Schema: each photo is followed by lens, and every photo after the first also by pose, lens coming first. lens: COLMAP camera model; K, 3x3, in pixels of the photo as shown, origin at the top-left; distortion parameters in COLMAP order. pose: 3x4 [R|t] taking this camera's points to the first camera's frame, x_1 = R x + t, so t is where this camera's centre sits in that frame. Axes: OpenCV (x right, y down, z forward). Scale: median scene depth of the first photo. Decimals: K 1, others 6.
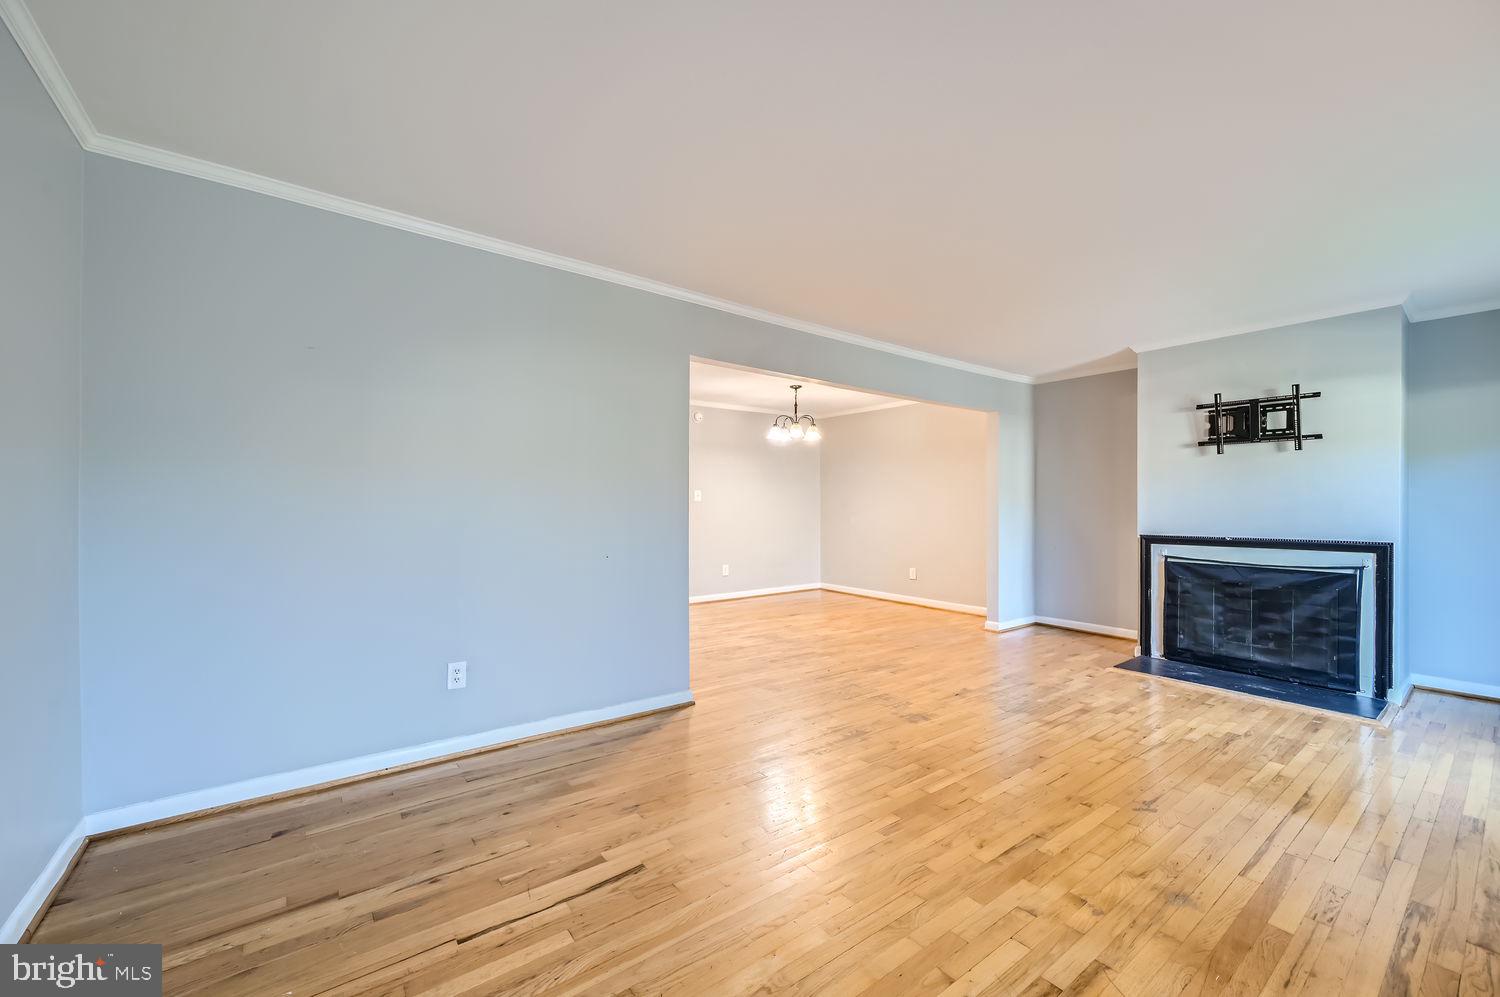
lens RADIAL K [[585.9, 0, 755.0], [0, 585.9, 511.0], [0, 0, 1]] dist [0.001463, 0.000283]
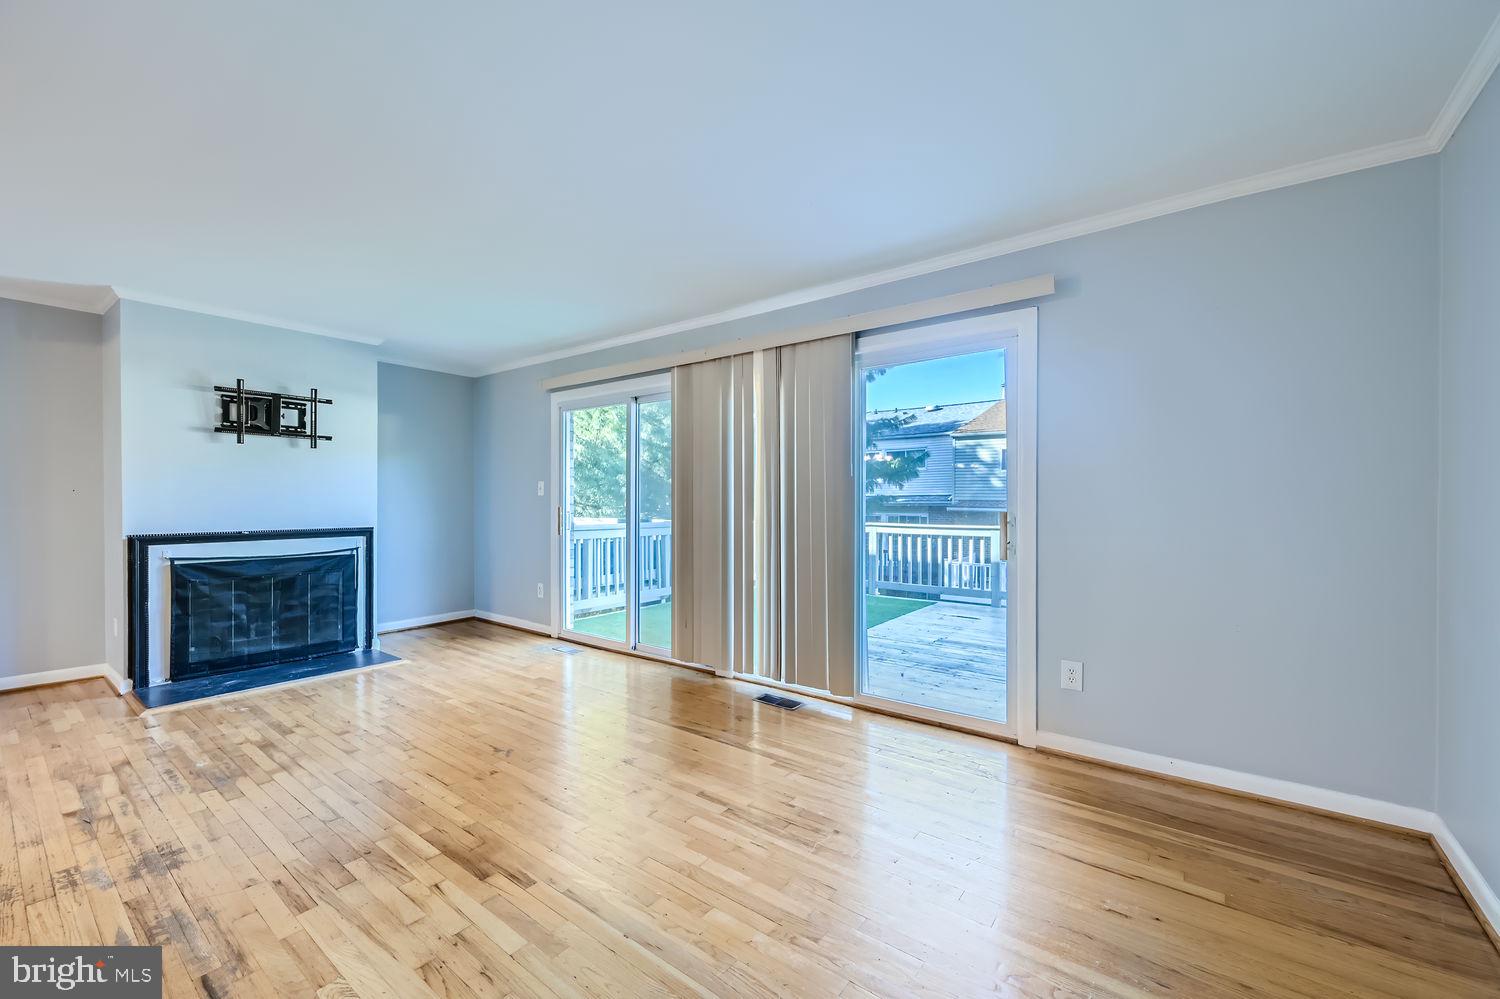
lens RADIAL K [[590.1, 0, 748.4], [0, 590.1, 499.6], [0, 0, 1]] dist [0.002538, 0.000211]
pose [[-0.248075, 0.001151, 0.968740, -0.364611], [0.007083, 0.999975, 0.000625, -0.001416], [-0.968715, 0.007017, -0.248077, 0.483258]]
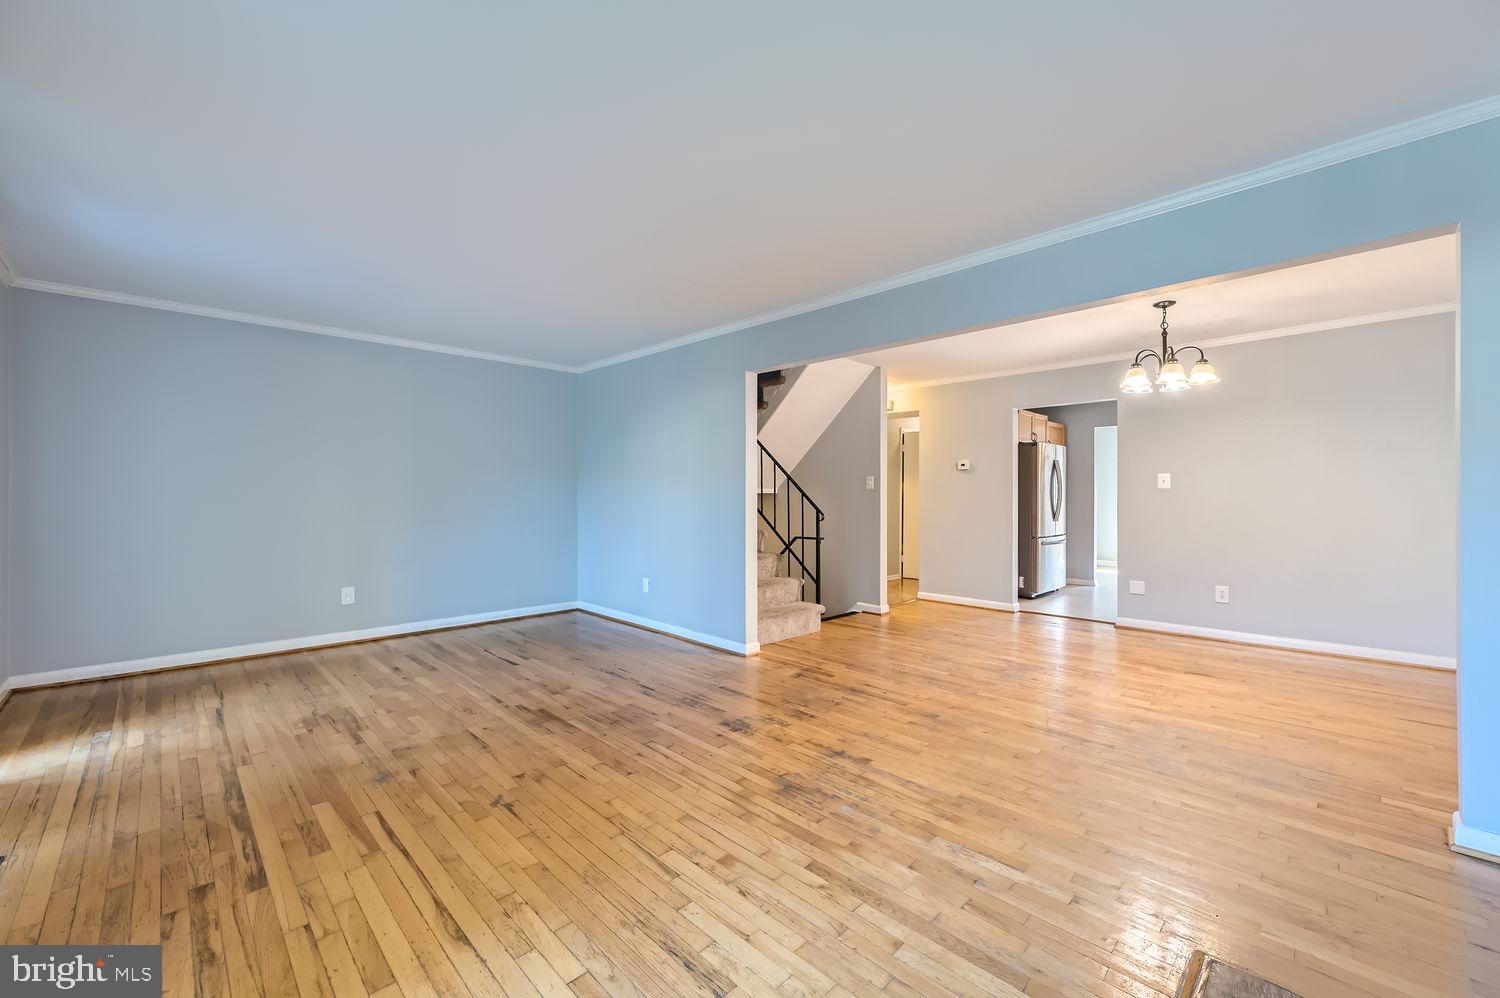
lens RADIAL K [[625.0, 0, 785.3], [0, 625.0, 496.5], [0, 0, 1]] dist [-0.001248, -0.000171]
pose [[0.143113, -0.002421, -0.989703, 1.042658], [-0.008188, 0.999960, -0.003630, -0.000505], [0.989672, 0.008623, 0.143088, 0.779176]]
